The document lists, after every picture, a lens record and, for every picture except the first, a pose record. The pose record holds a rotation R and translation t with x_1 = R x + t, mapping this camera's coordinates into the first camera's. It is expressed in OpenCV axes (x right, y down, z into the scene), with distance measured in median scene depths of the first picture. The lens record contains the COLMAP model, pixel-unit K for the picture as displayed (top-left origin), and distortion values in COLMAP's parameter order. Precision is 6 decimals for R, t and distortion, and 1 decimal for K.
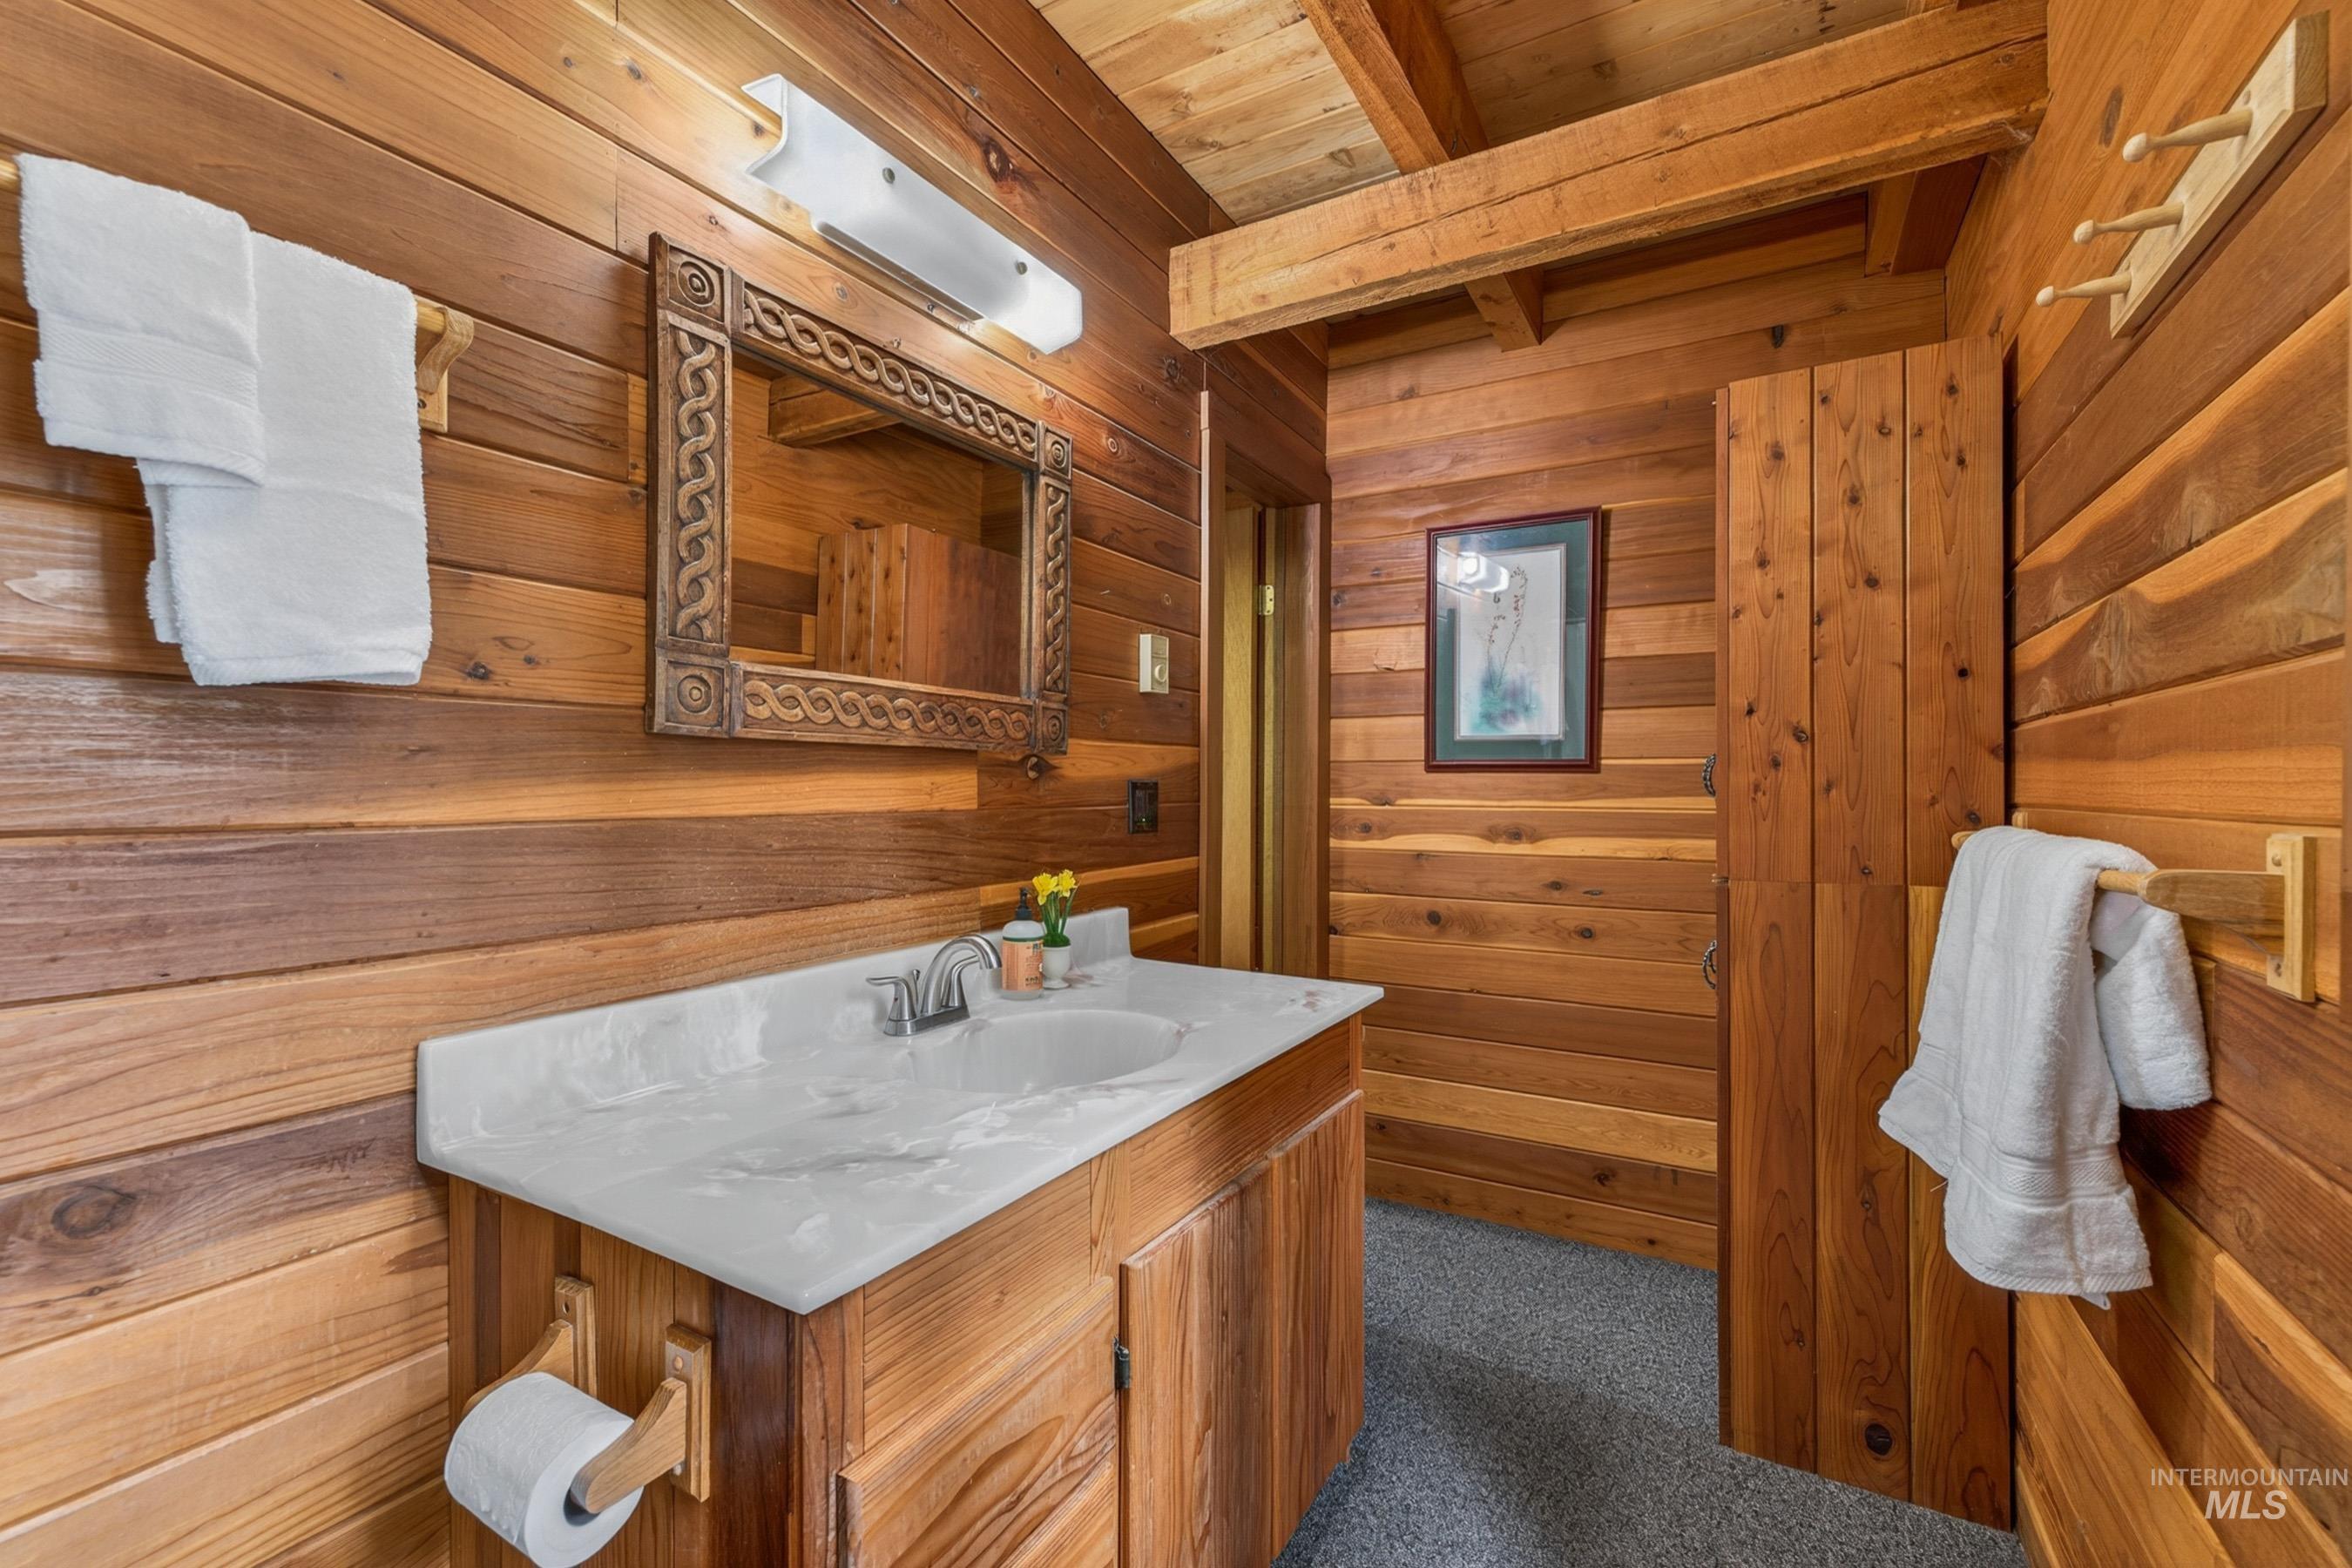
lens RADIAL K [[993.6, 0, 1165.8], [0, 993.6, 788.8], [0, 0, 1]] dist [0.016974, -0.000679]
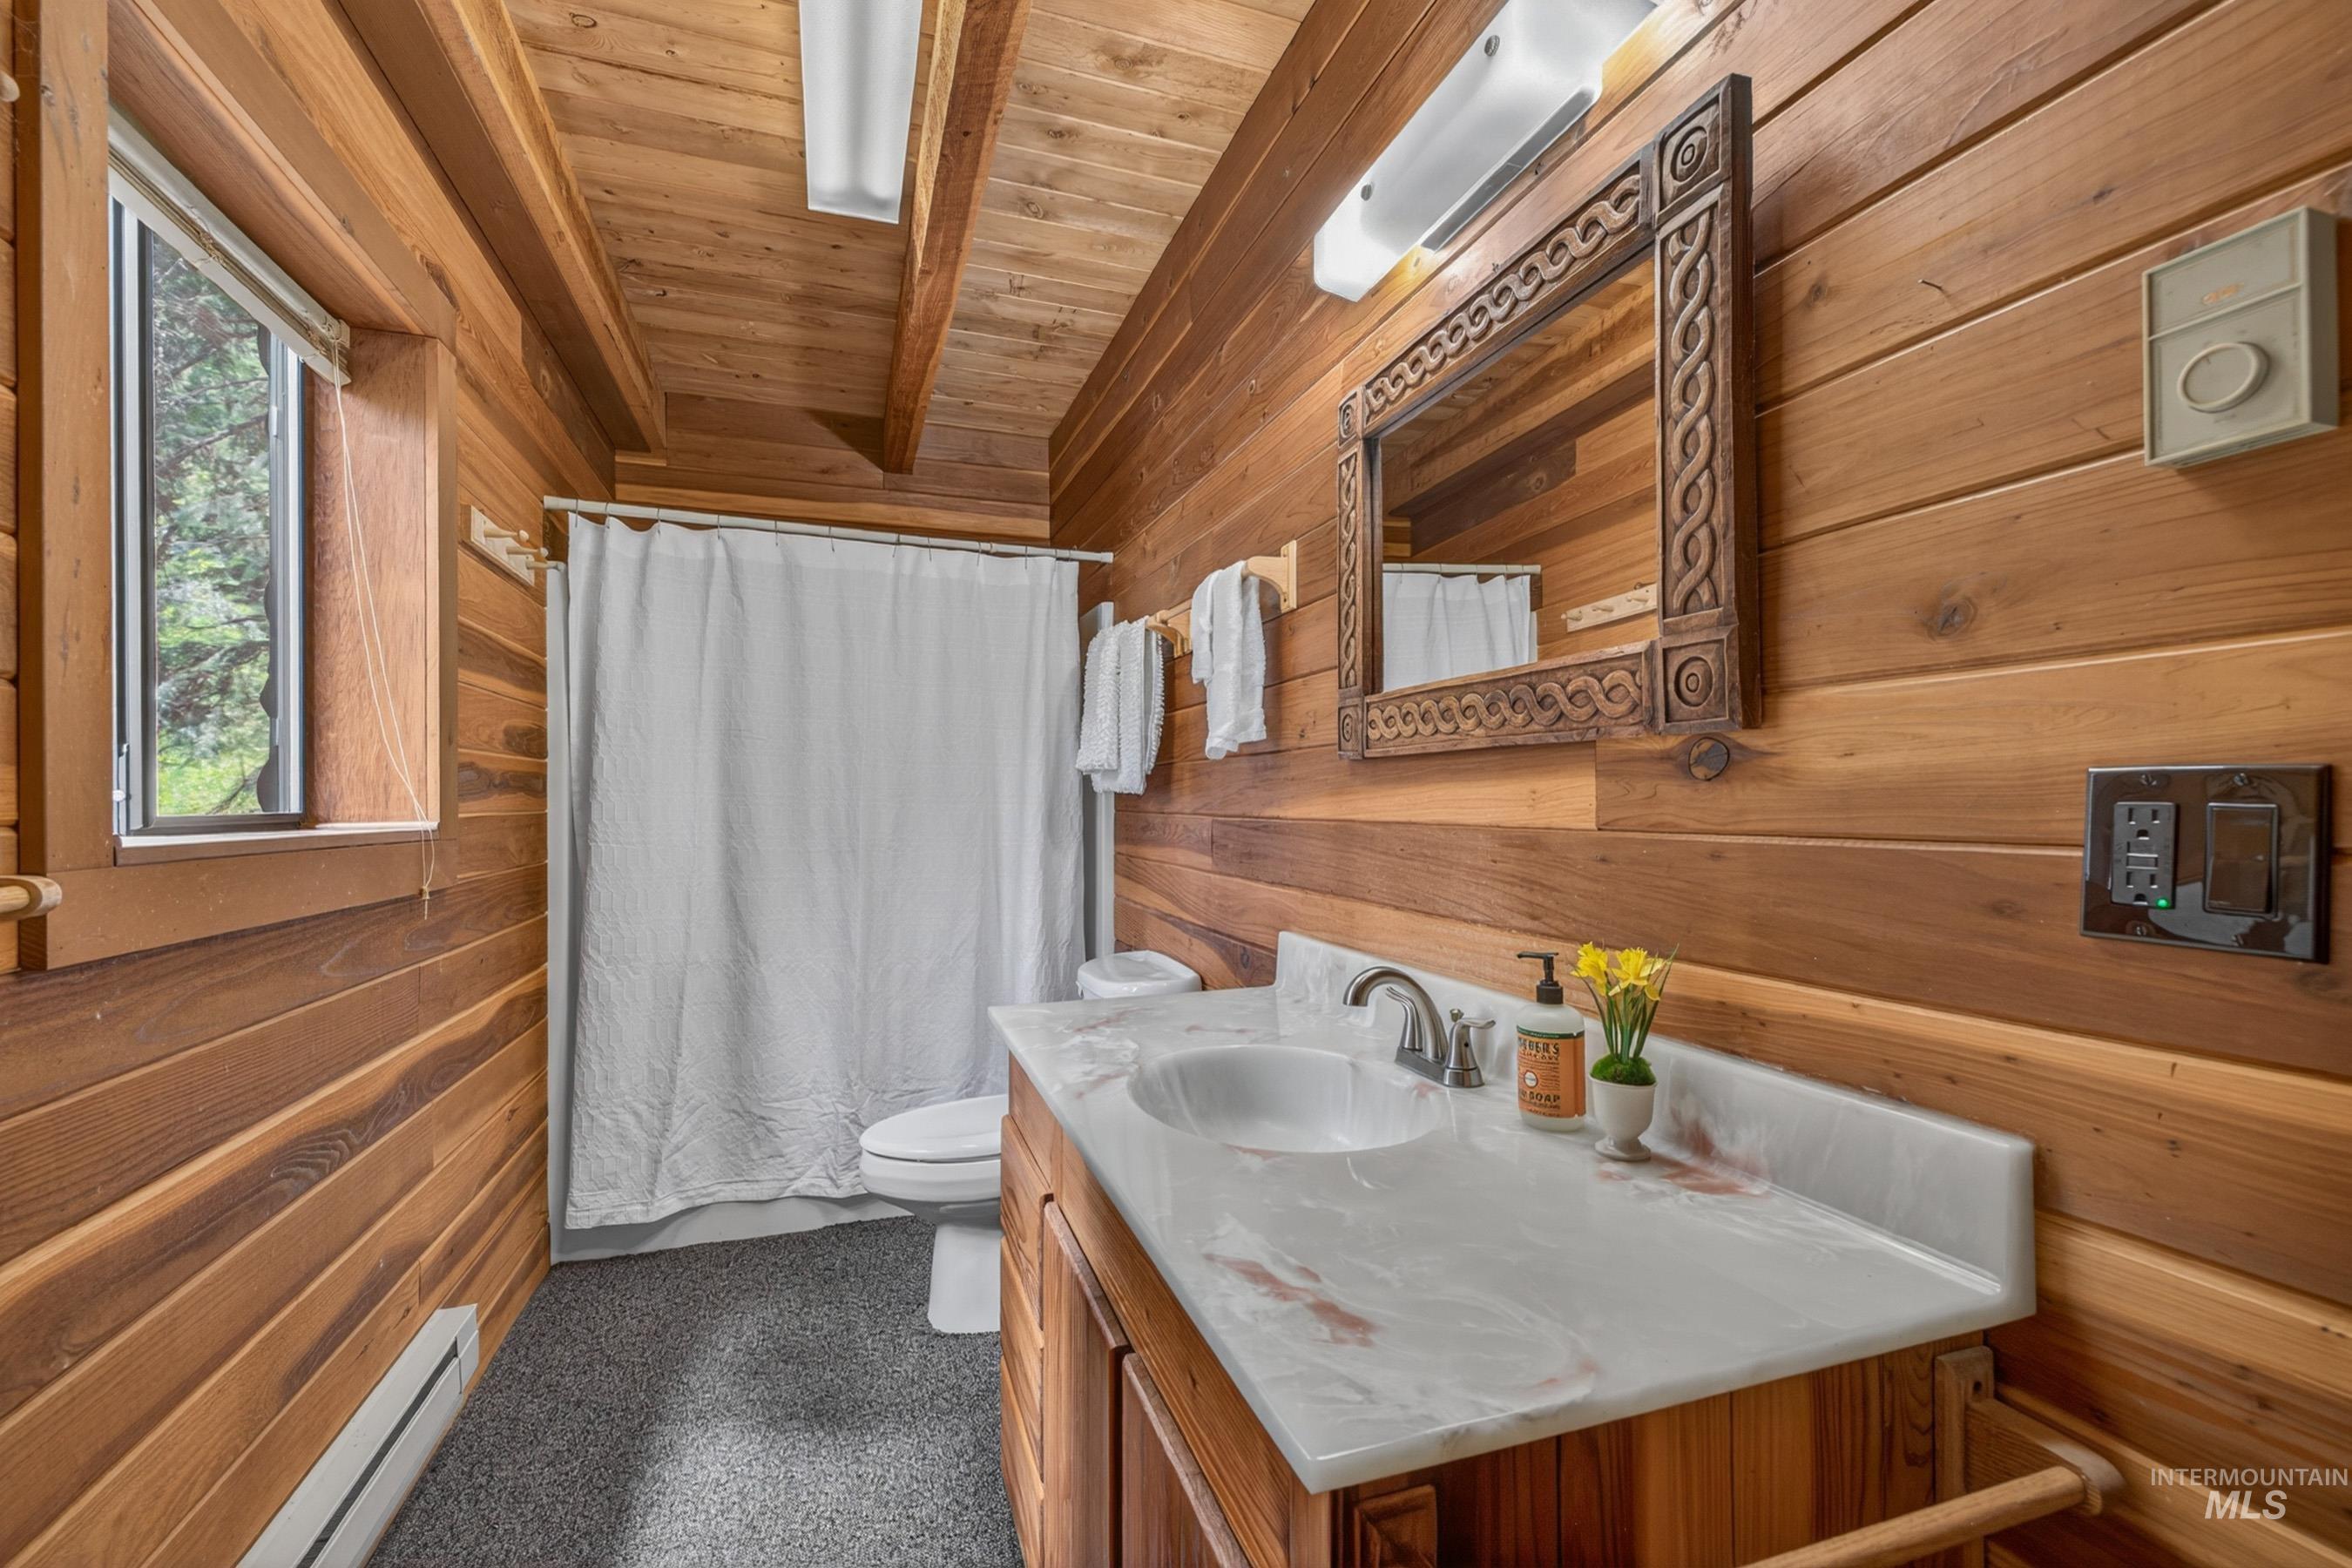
lens RADIAL K [[993.6, 0, 1165.3], [0, 993.6, 793.1], [0, 0, 1]] dist [0.016974, -0.000679]
pose [[-0.655470, -0.005125, -0.755204, 0.540953], [0.001122, 0.999969, -0.007760, 0.001022], [0.755220, -0.005934, -0.655444, 1.320986]]
